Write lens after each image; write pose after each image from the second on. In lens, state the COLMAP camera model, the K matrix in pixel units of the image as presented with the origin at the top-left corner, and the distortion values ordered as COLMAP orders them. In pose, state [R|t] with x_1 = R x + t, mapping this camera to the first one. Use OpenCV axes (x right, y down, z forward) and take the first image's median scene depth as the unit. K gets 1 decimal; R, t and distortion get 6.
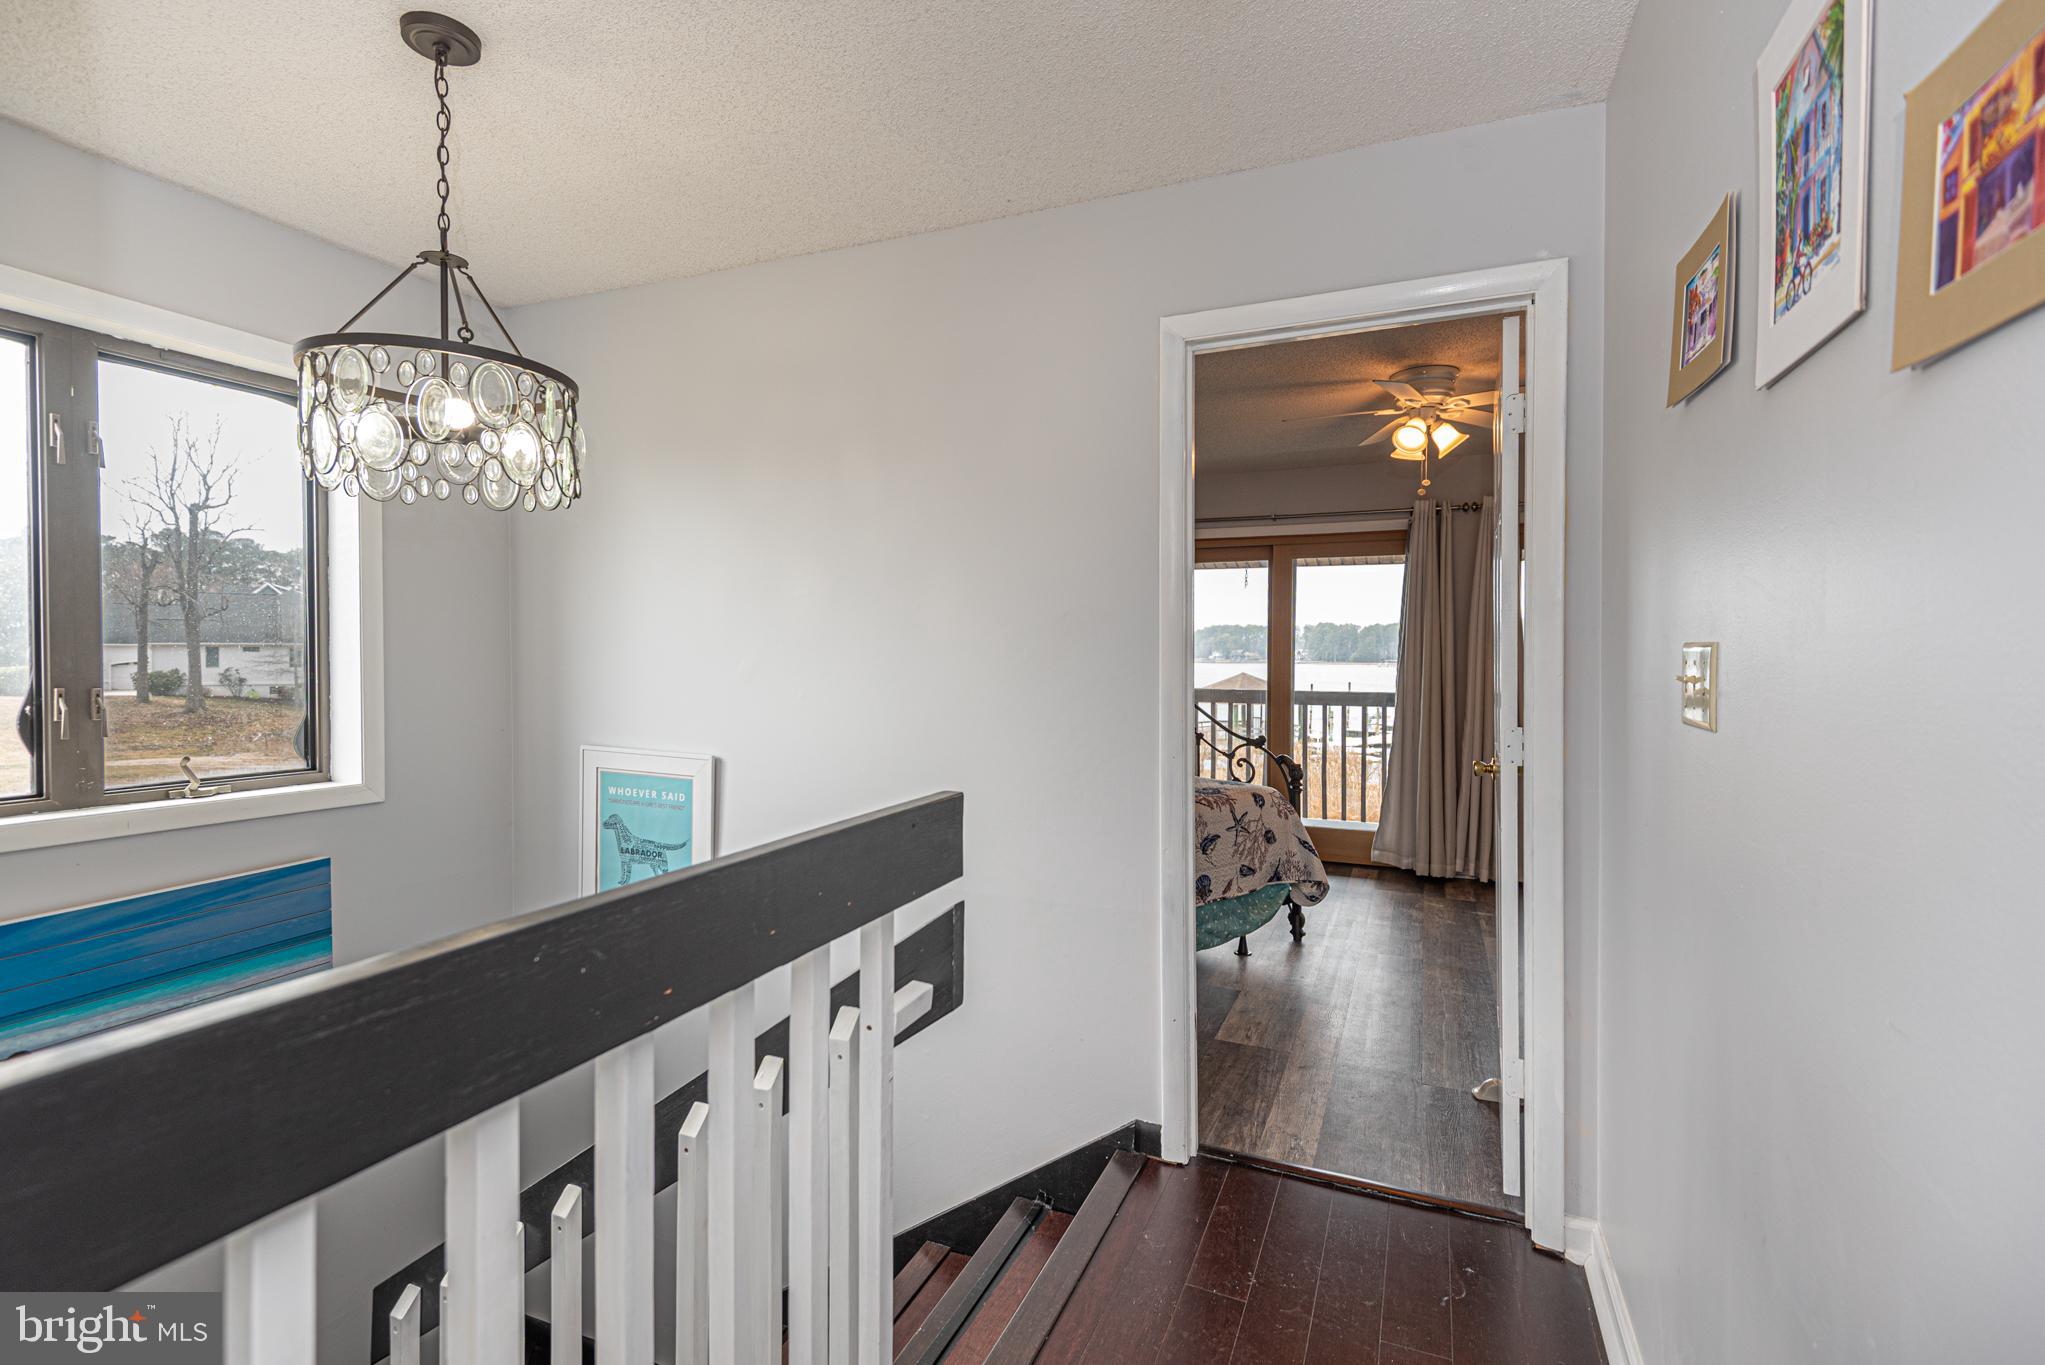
lens RADIAL K [[936.0, 0, 1016.3], [0, 936.0, 681.0], [0, 0, 1]] dist [0.028960, -0.013224]
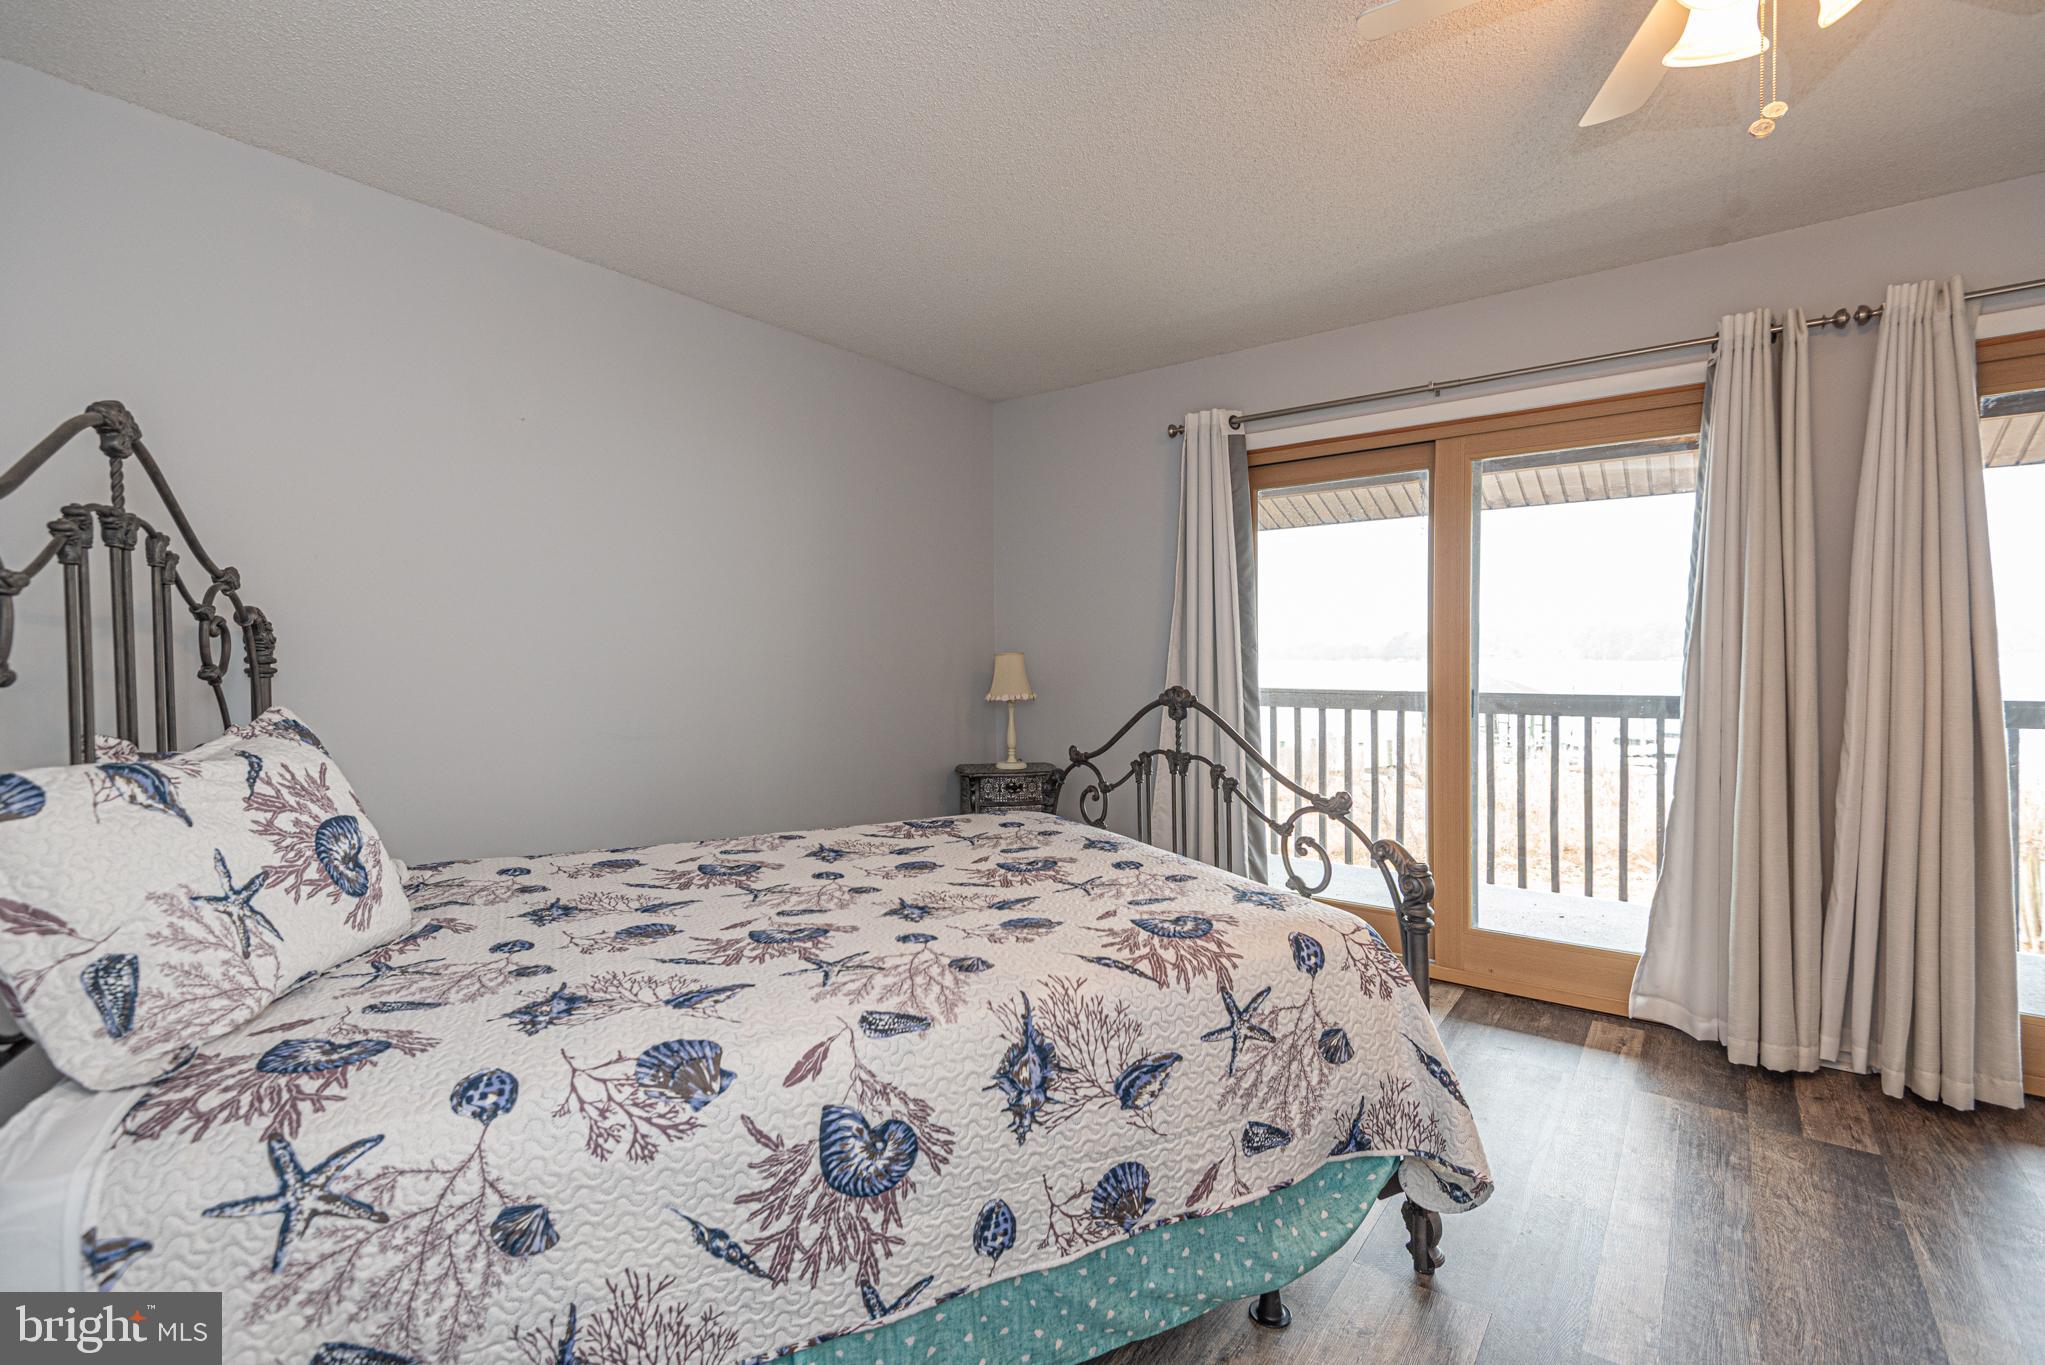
lens RADIAL K [[936.0, 0, 1012.3], [0, 936.0, 675.0], [0, 0, 1]] dist [0.028960, -0.013224]
pose [[0.973057, -0.001514, -0.230558, 0.204015], [-0.000054, 0.999977, -0.006793, 0.004157], [0.230563, 0.006622, 0.973035, 0.502359]]
